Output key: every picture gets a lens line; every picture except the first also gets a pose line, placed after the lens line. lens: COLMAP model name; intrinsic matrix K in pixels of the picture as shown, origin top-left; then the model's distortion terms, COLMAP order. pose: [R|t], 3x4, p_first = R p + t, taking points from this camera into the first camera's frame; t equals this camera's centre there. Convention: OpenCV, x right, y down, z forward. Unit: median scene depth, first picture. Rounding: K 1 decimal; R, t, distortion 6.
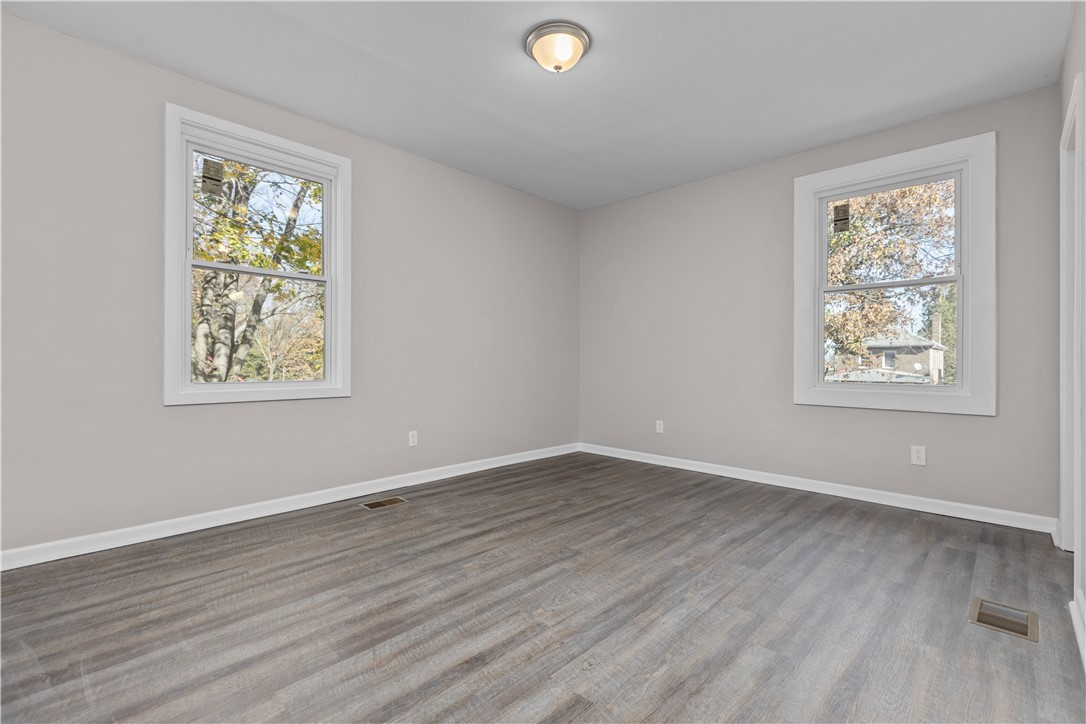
lens RADIAL K [[500.6, 0, 542.5], [0, 500.6, 359.7], [0, 0, 1]] dist [0.018589, -0.000030]
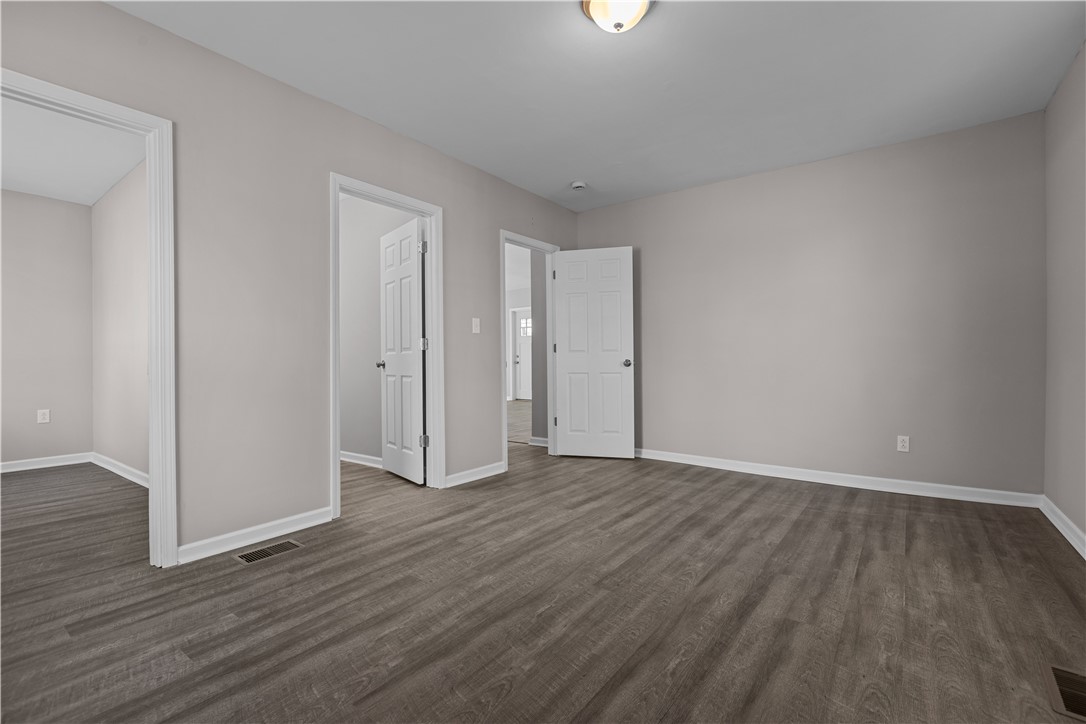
lens RADIAL K [[500.6, 0, 543.2], [0, 500.6, 362.6], [0, 0, 1]] dist [0.018589, -0.000030]
pose [[-0.993089, 0.001863, -0.117349, 0.270627], [0.001077, 0.999977, 0.006758, -0.000946], [0.117359, 0.006585, -0.993068, 1.890139]]
